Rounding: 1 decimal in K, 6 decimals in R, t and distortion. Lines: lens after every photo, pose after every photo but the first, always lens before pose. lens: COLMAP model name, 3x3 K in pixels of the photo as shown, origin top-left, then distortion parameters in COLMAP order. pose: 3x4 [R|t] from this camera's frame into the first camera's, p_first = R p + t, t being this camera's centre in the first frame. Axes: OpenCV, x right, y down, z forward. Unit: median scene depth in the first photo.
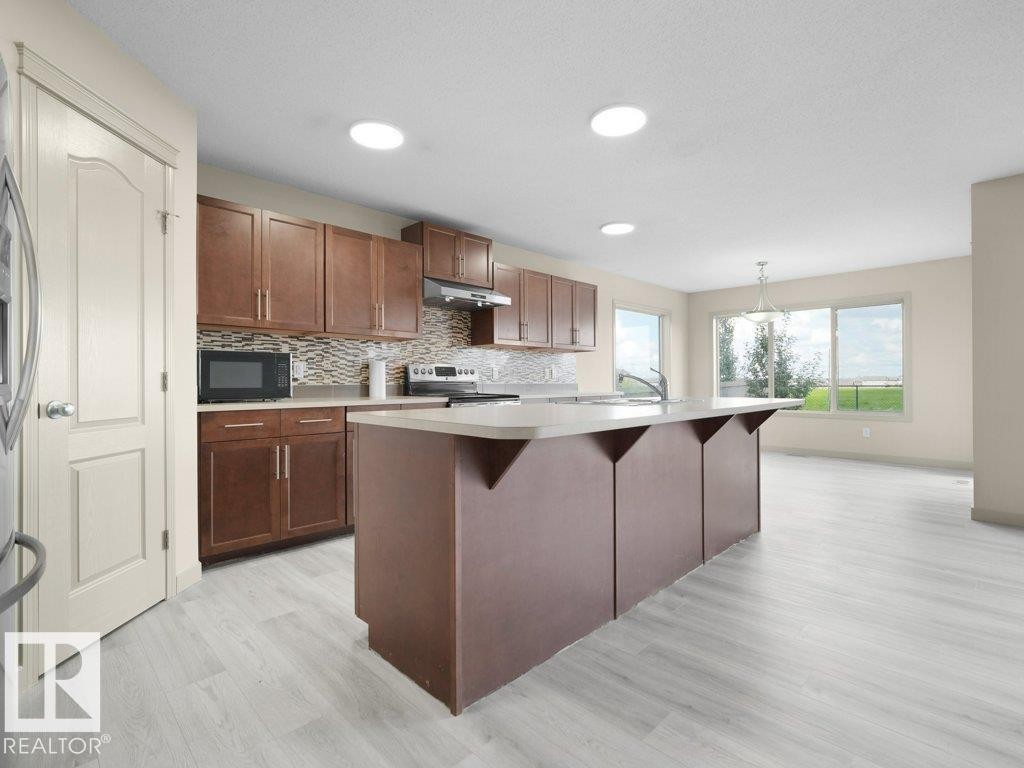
lens RADIAL K [[493.1, 0, 517.0], [0, 493.1, 380.6], [0, 0, 1]] dist [-0.002187, 0.001925]
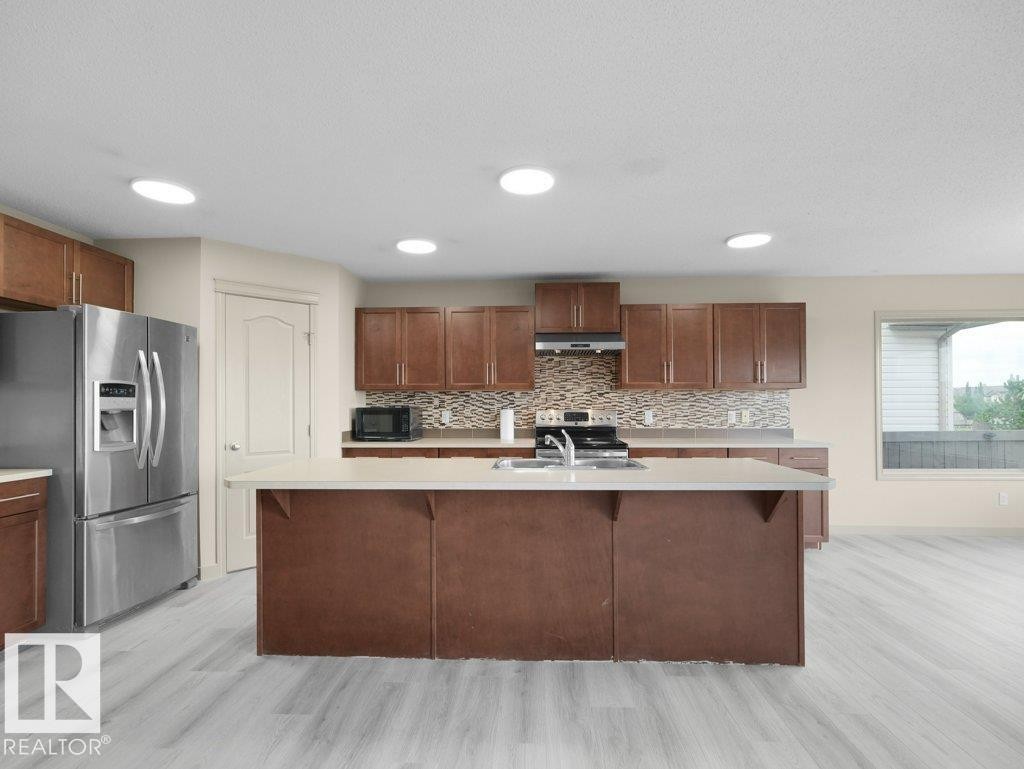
lens RADIAL K [[505.6, 0, 513.3], [0, 505.6, 401.6], [0, 0, 1]] dist [-0.003279, -0.000372]
pose [[0.674333, -0.005390, -0.738408, 0.666607], [0.001930, 0.999983, -0.005537, -0.053547], [0.738425, 0.002309, 0.674332, 0.204879]]
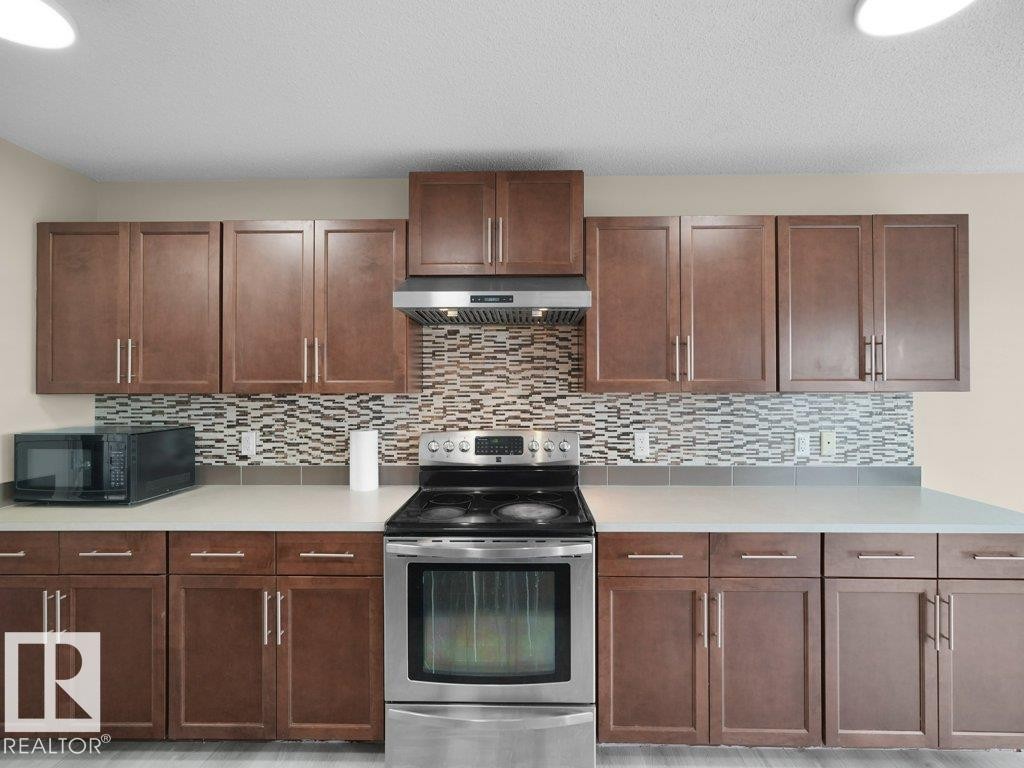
lens RADIAL K [[493.1, 0, 517.0], [0, 493.1, 380.6], [0, 0, 1]] dist [-0.002187, 0.001925]
pose [[0.690733, -0.005094, -0.723092, 0.299379], [0.001398, 0.999983, -0.005708, -0.101054], [0.723108, 0.002932, 0.690728, 0.767677]]
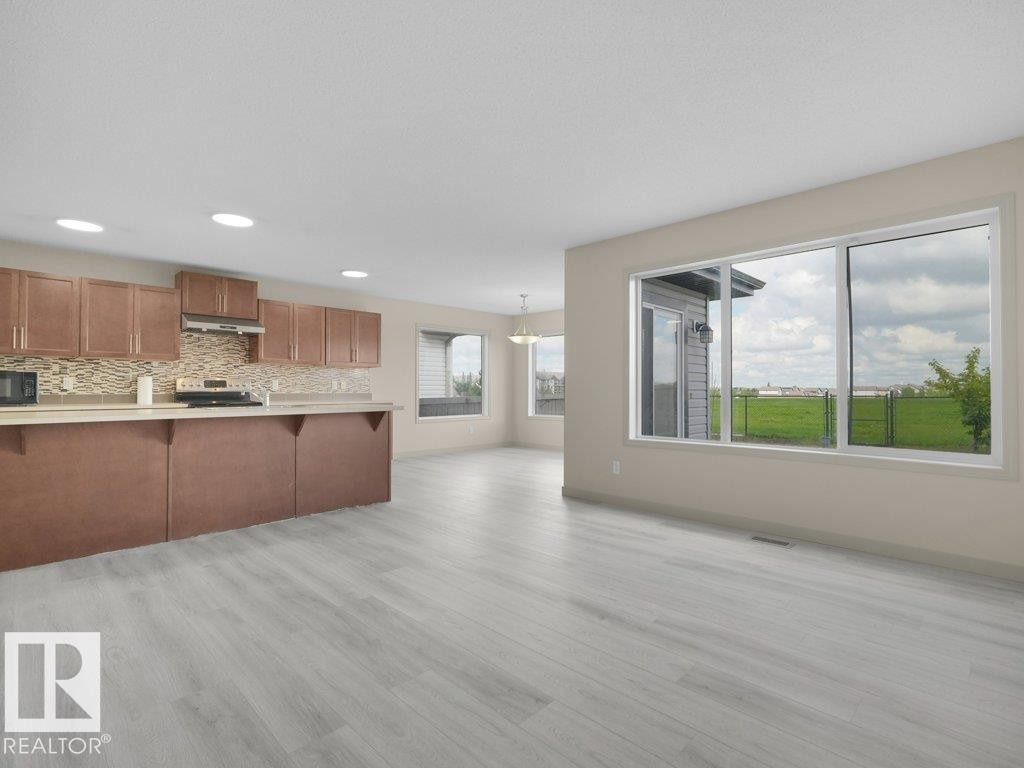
lens RADIAL K [[493.1, 0, 517.0], [0, 493.1, 380.6], [0, 0, 1]] dist [-0.002187, 0.001925]
pose [[0.999928, 0.003895, 0.011339, 0.747985], [-0.003718, 0.999871, -0.015618, -0.011926], [-0.011399, 0.015575, 0.999814, -0.355984]]
